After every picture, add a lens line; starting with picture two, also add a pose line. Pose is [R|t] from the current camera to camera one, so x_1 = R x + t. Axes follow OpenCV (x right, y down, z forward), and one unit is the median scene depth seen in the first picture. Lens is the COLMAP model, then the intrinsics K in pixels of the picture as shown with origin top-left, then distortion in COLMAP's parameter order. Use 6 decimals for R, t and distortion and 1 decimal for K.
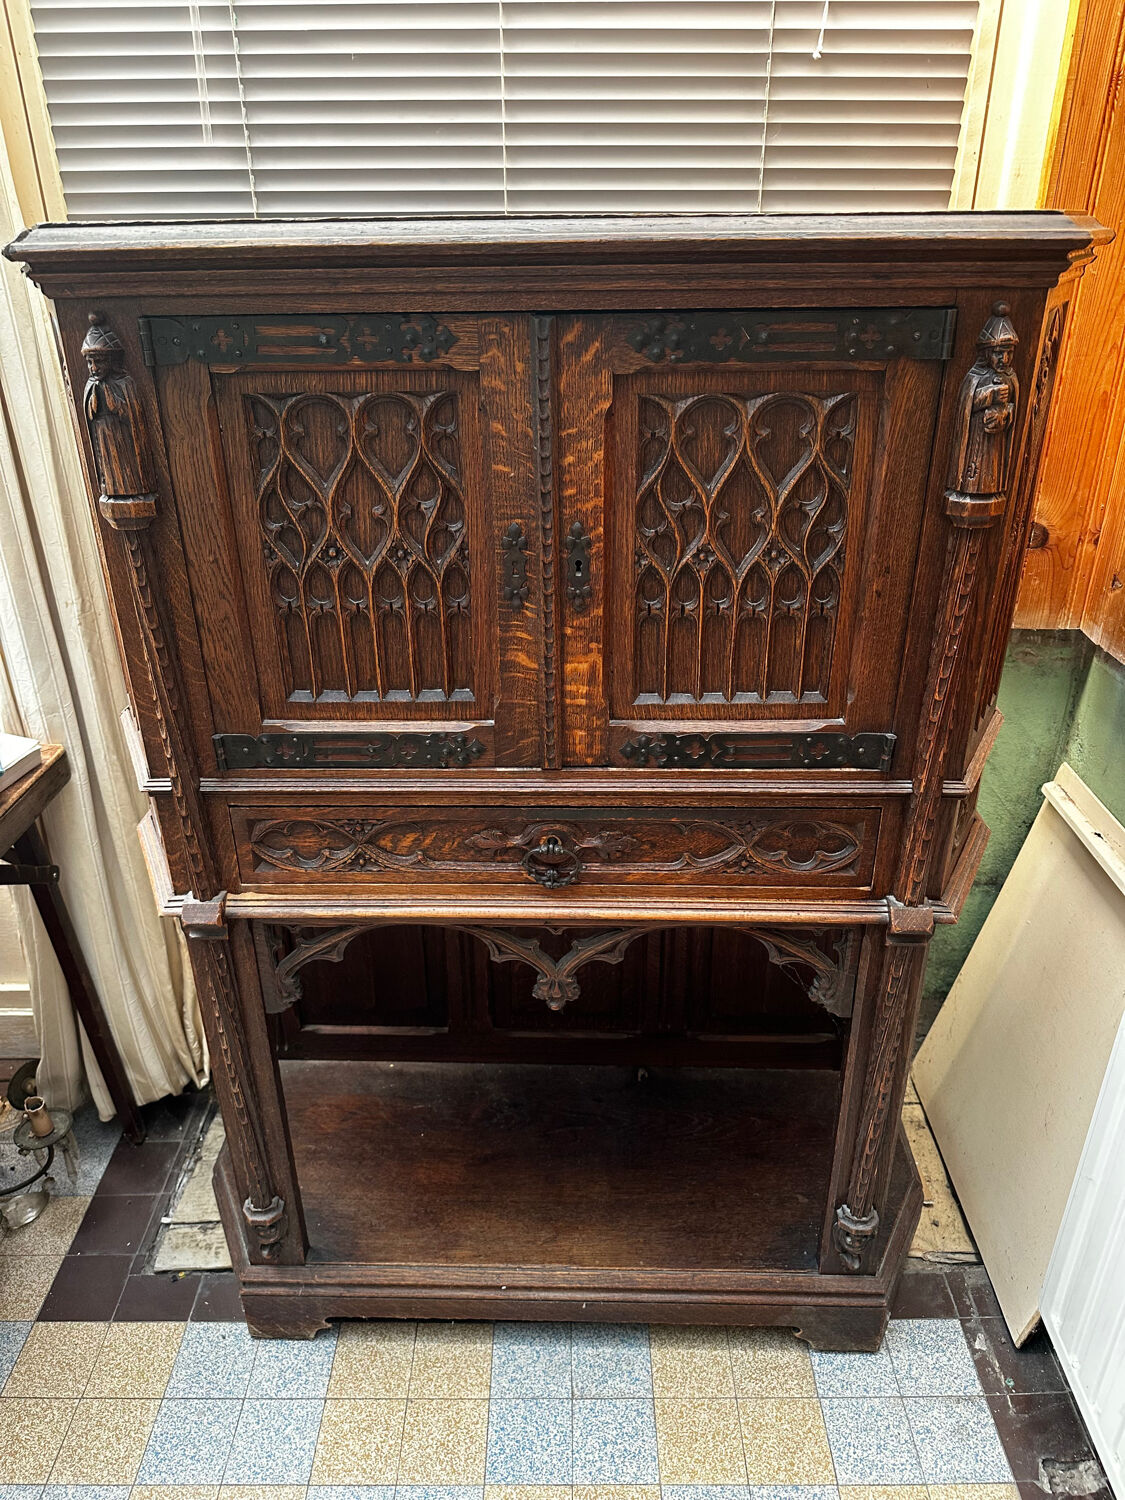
lens RADIAL K [[1026.2, 0, 566.1], [0, 1026.2, 746.7], [0, 0, 1]] dist [0.131923, -0.238031]
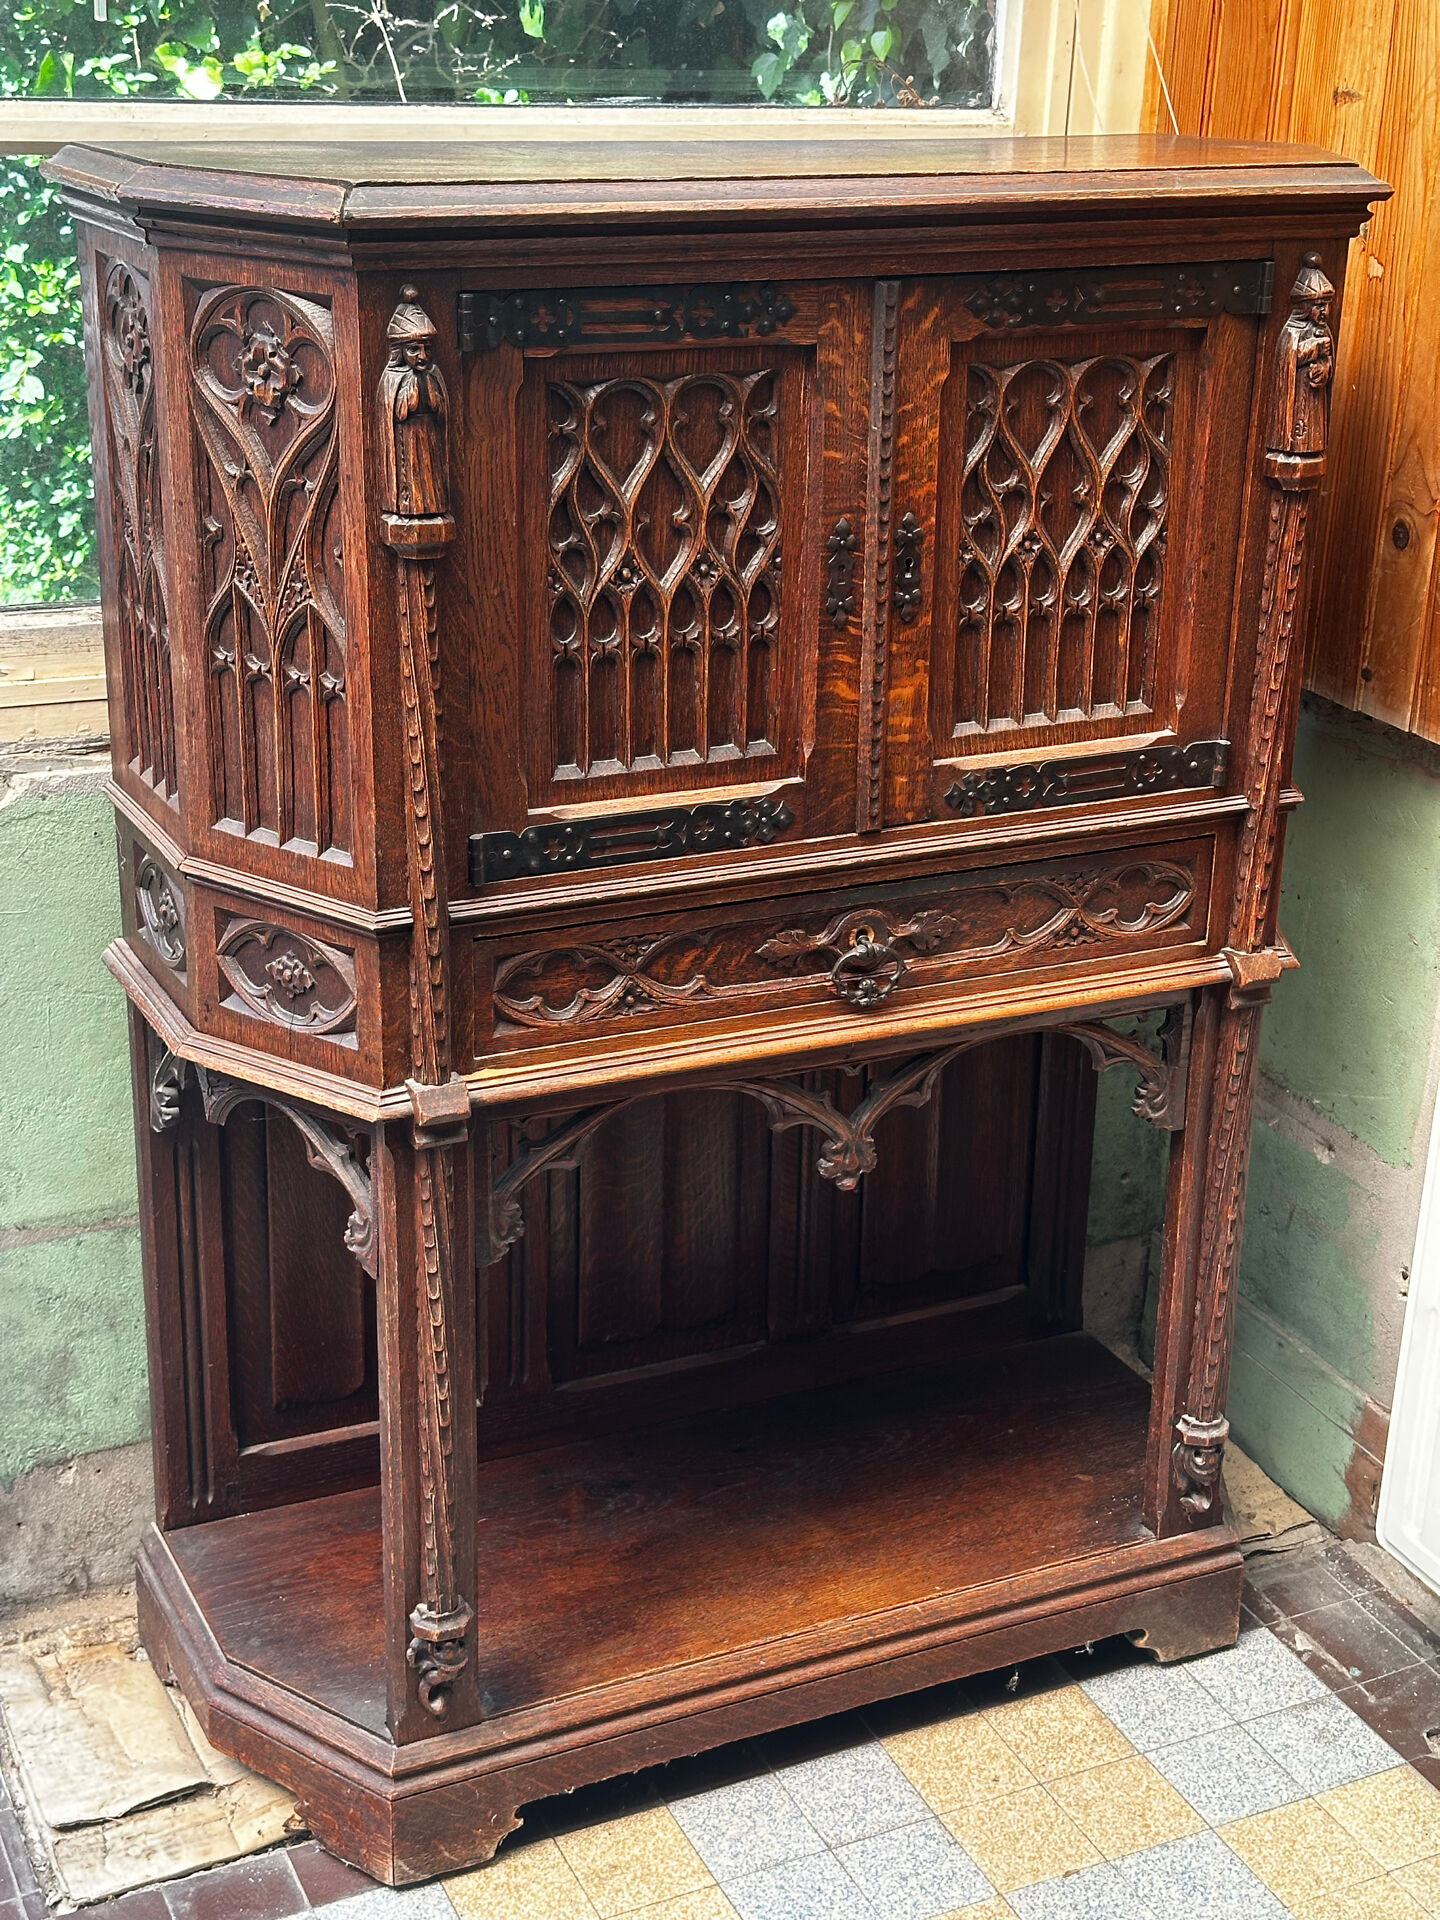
lens RADIAL K [[2641.6, 0, 649.4], [0, 2641.6, 966.8], [0, 0, 1]] dist [0.111752, 0.078956]
pose [[0.893783, -0.131819, 0.428690, -1.036968], [0.174772, 0.982640, -0.062230, 0.218072], [-0.413045, 0.130543, 0.901306, -0.726238]]
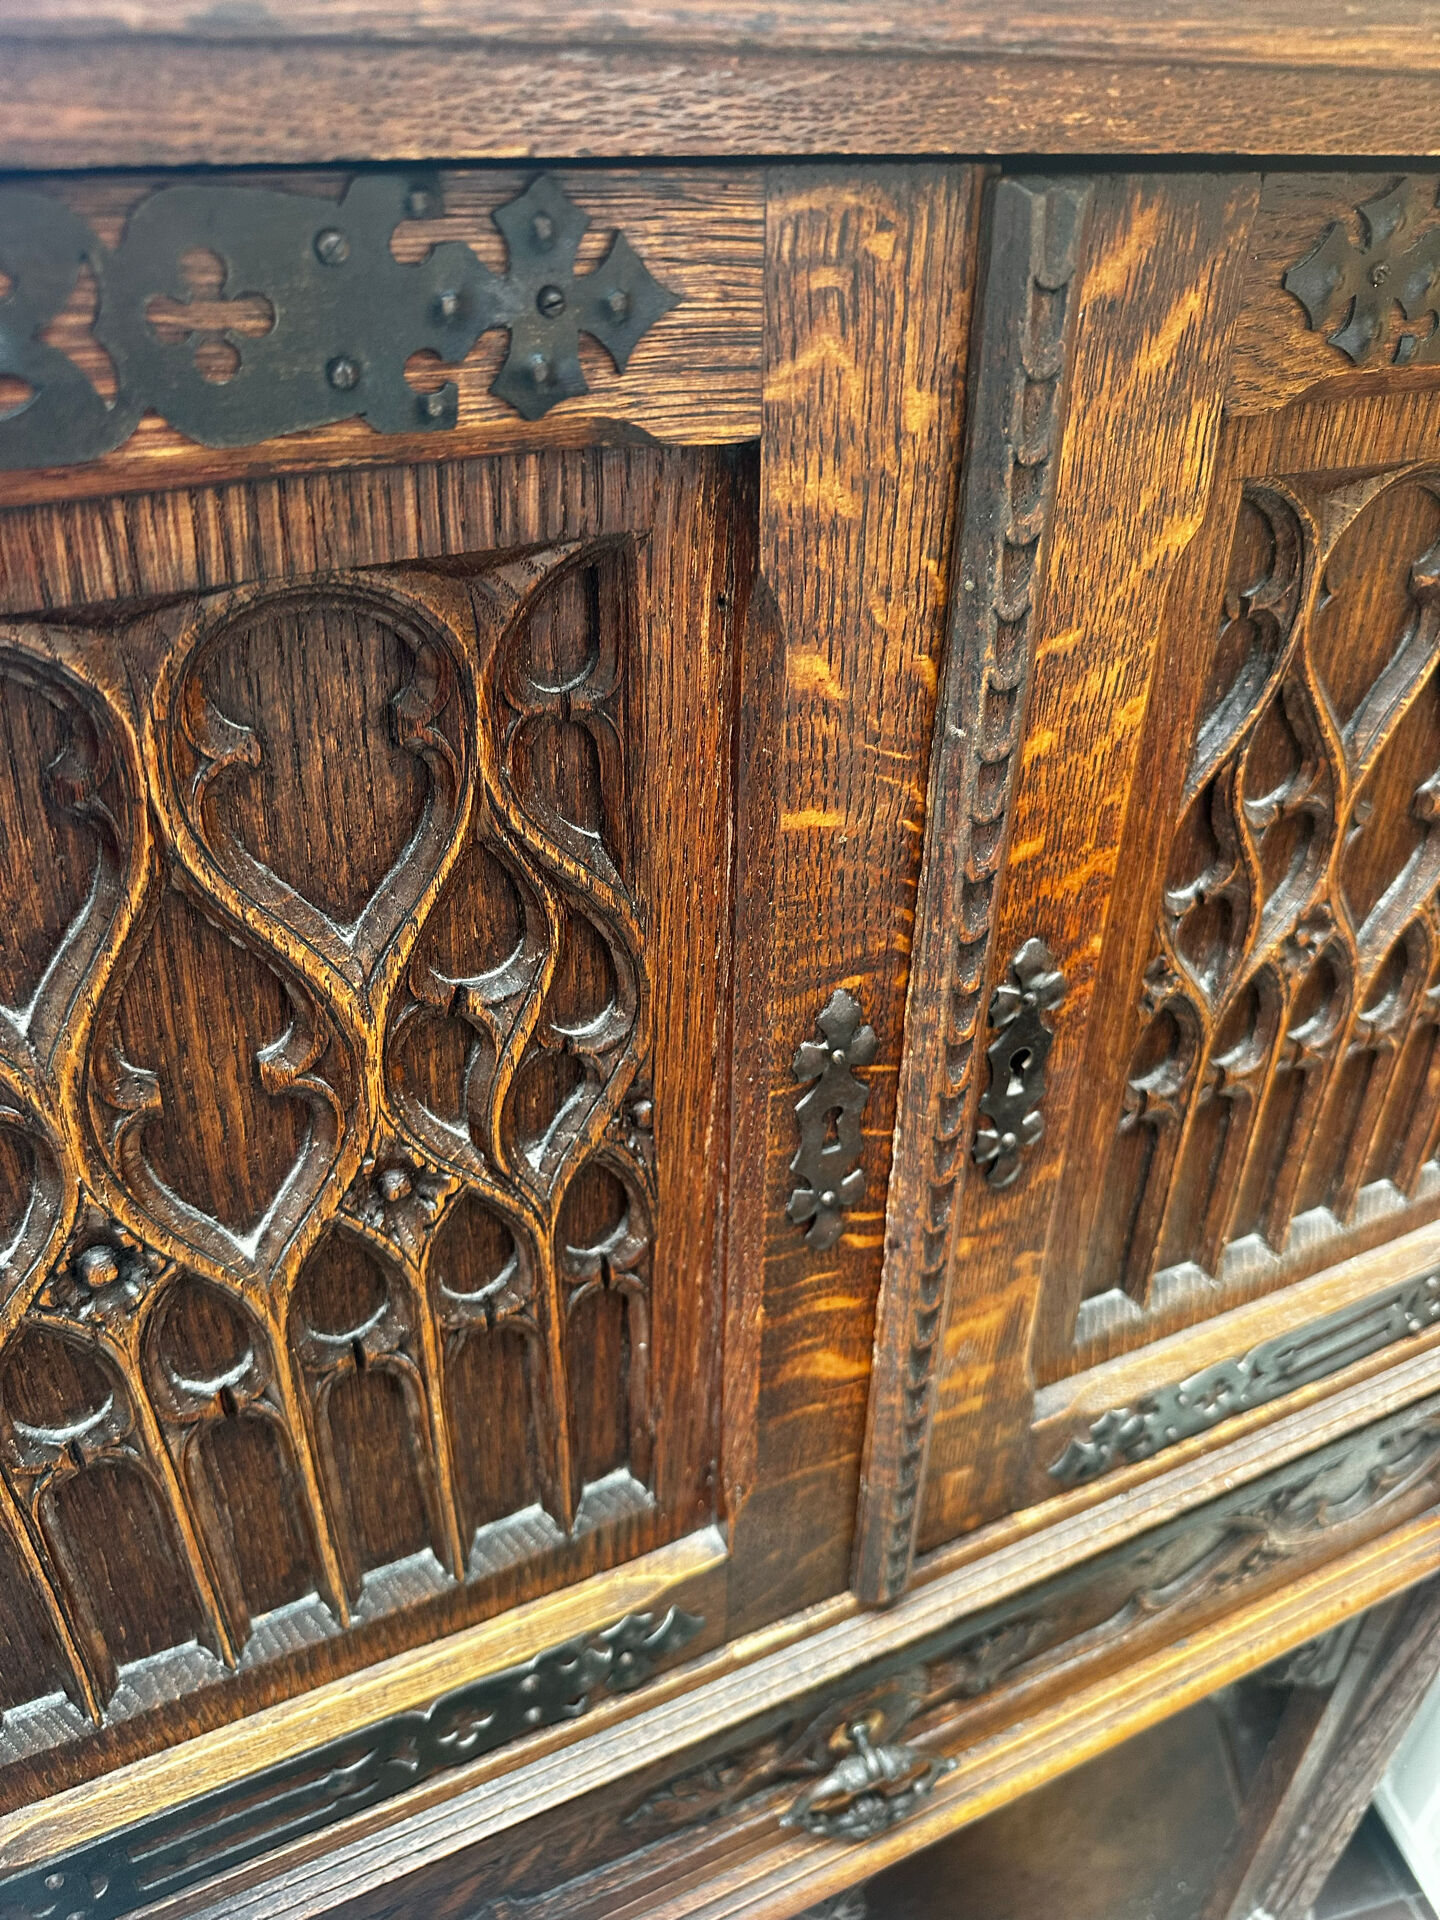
lens RADIAL K [[1363.5, 0, 713.8], [0, 1363.5, 961.2], [0, 0, 1]] dist [0.084556, -0.227074]
pose [[0.887389, -0.227442, 0.401012, -0.197657], [0.176017, 0.971087, 0.161269, -0.259681], [-0.426097, -0.072523, 0.901766, 0.630996]]
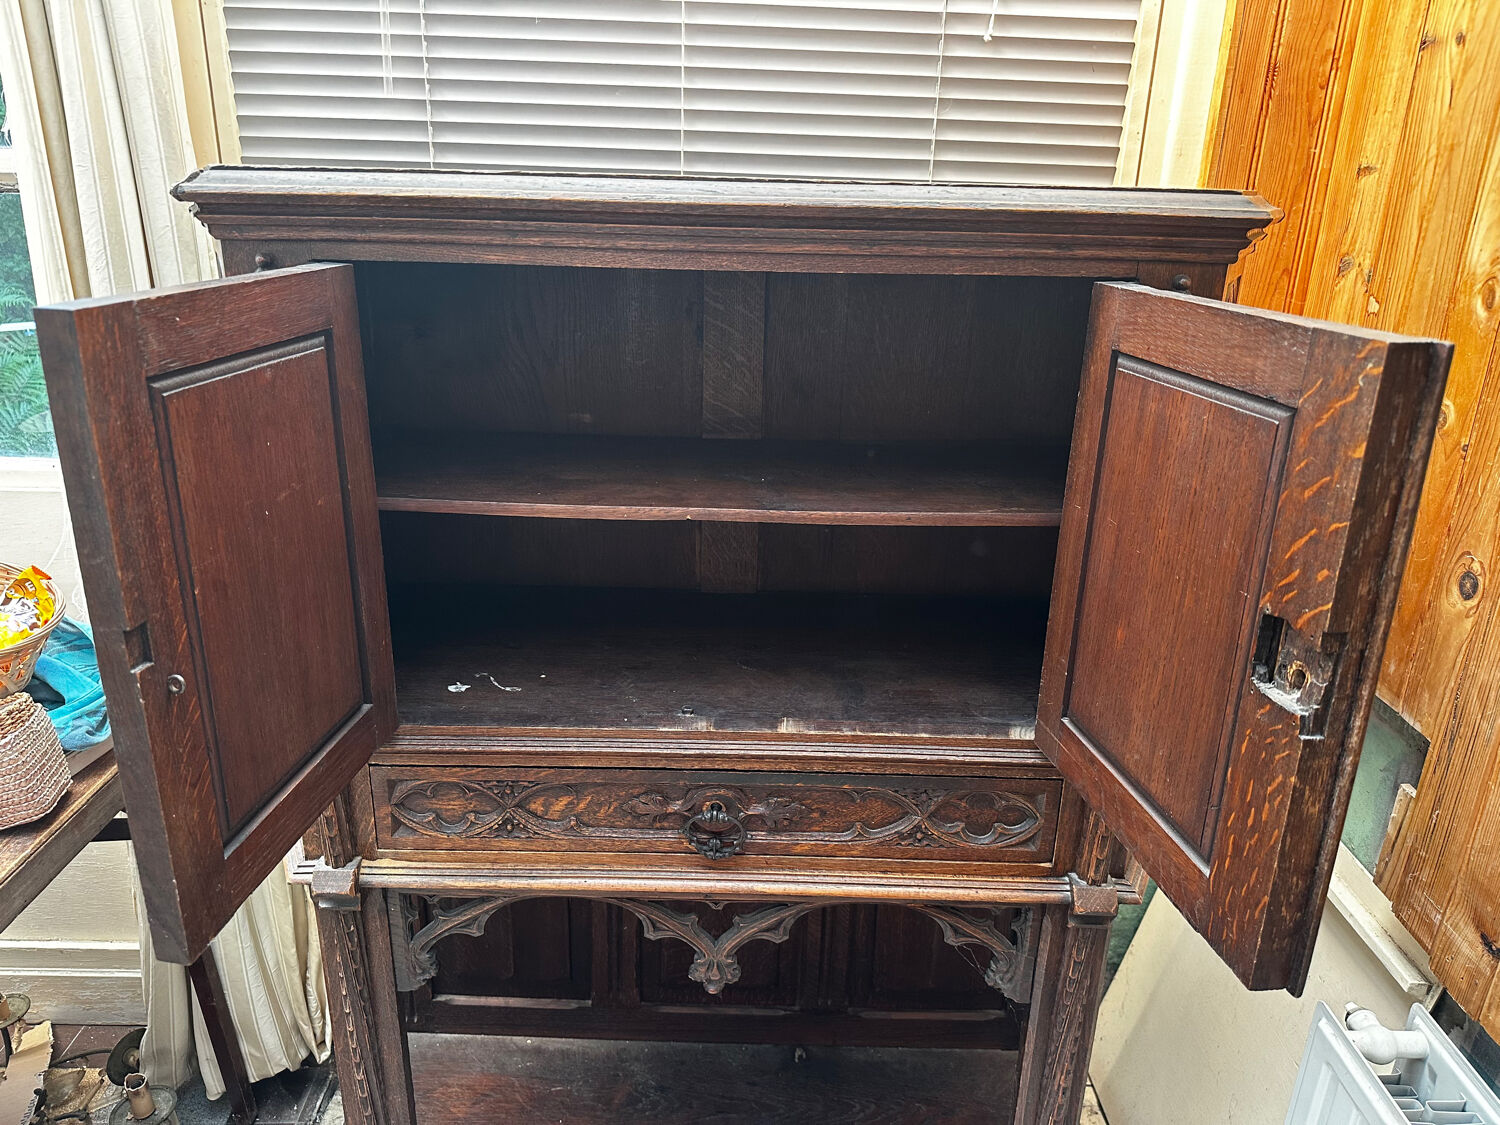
lens RADIAL K [[1024.8, 0, 753.0], [0, 1024.8, 567.6], [0, 0, 1]] dist [0.123696, -0.204974]
pose [[0.999175, 0.023785, 0.032932, -0.016453], [-0.020017, 0.993689, -0.110373, -0.023175], [-0.035349, 0.109623, 0.993344, 0.042170]]
